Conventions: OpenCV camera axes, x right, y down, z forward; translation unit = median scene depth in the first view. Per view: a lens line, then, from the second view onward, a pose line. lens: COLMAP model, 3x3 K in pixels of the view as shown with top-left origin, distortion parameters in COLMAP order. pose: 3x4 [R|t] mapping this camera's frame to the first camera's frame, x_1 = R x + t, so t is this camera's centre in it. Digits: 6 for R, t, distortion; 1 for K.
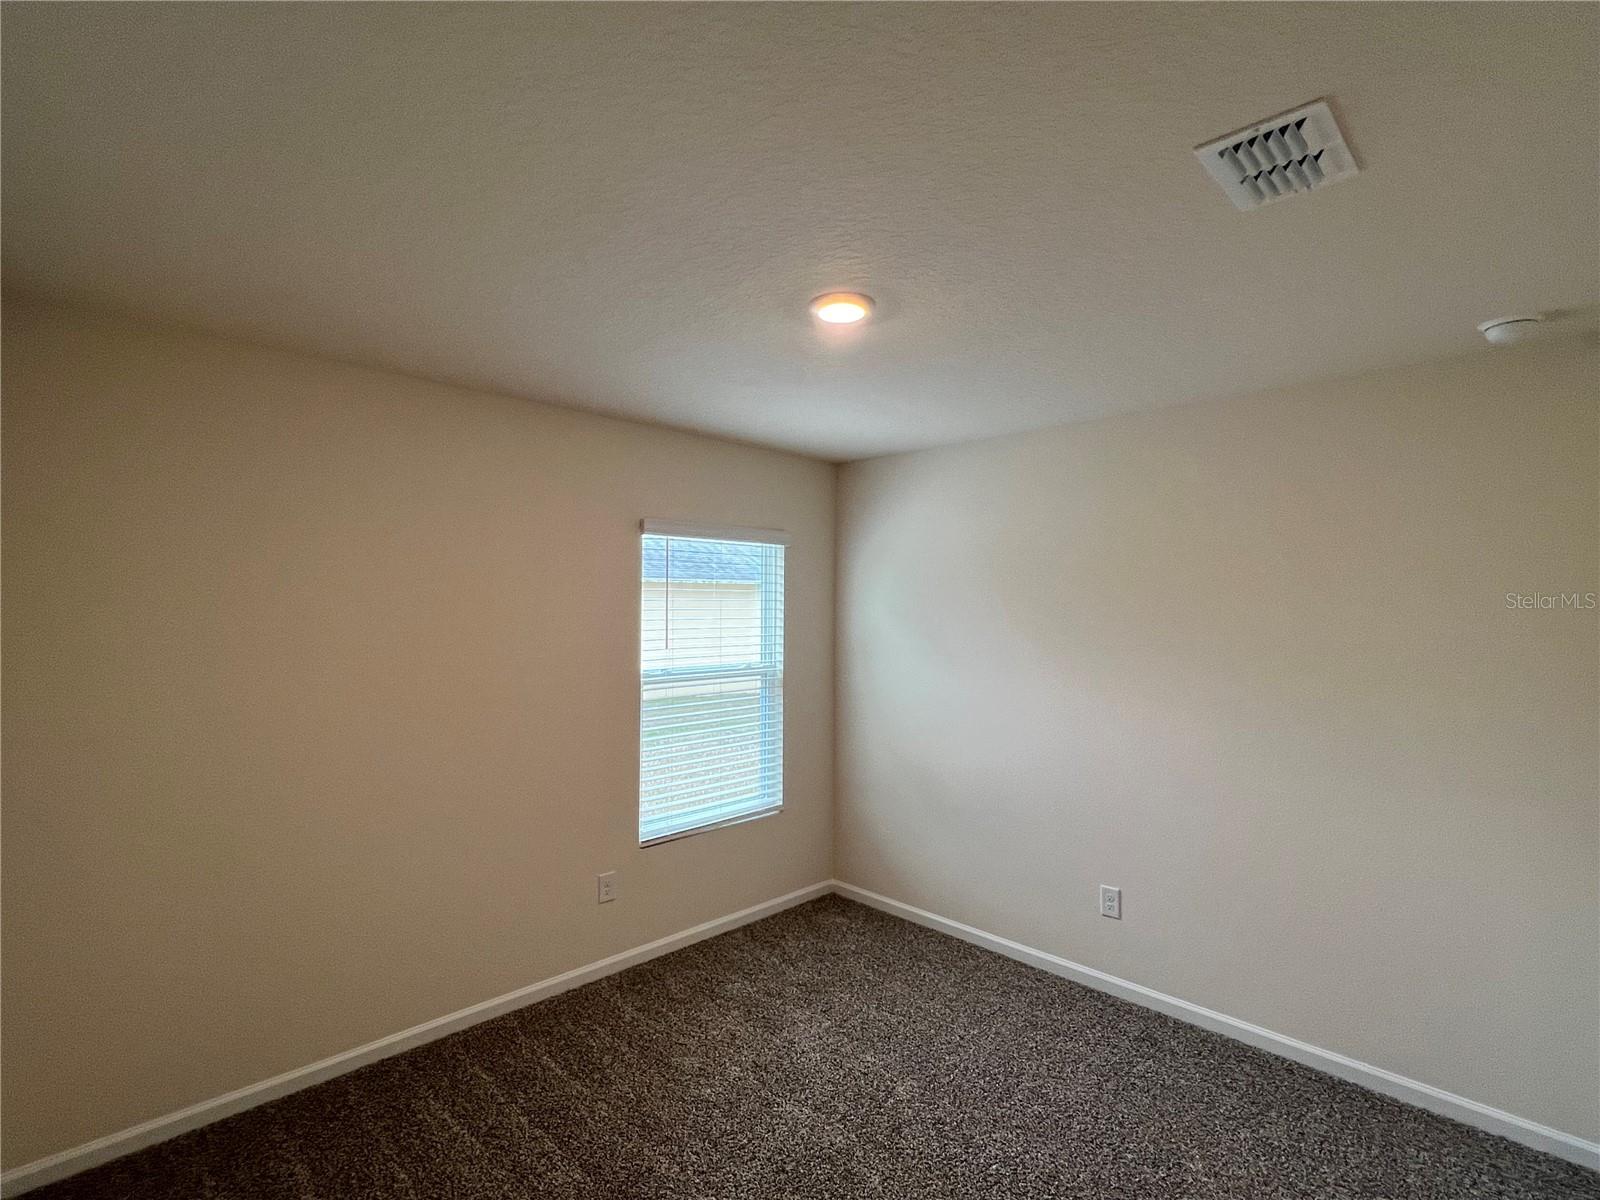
lens RADIAL K [[777.1, 0, 792.3], [0, 777.1, 598.8], [0, 0, 1]] dist [-0.001082, -0.000039]
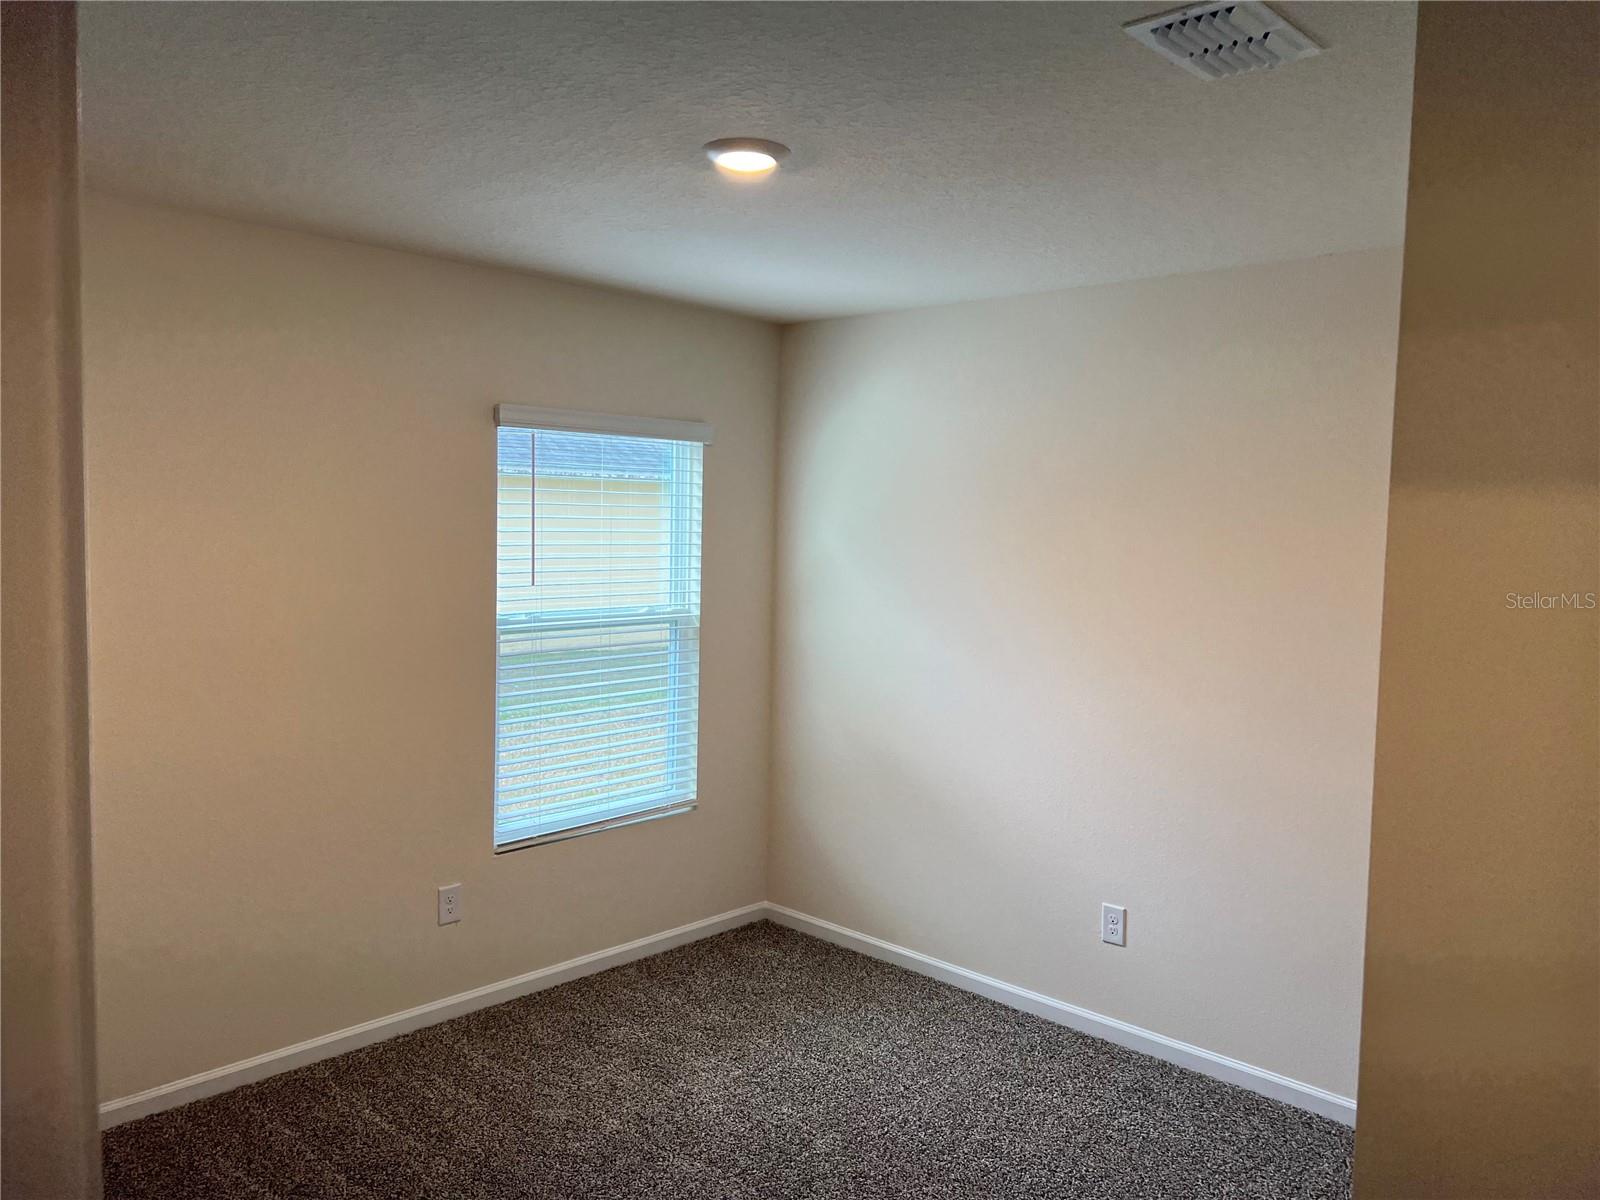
lens RADIAL K [[1210.8, 0, 806.4], [0, 1210.8, 608.4], [0, 0, 1]] dist [0.042224, -0.040467]
pose [[0.998859, 0.015361, 0.045220, 0.047389], [-0.019295, 0.995943, 0.087896, -0.020966], [-0.043686, -0.088669, 0.995103, -0.156560]]
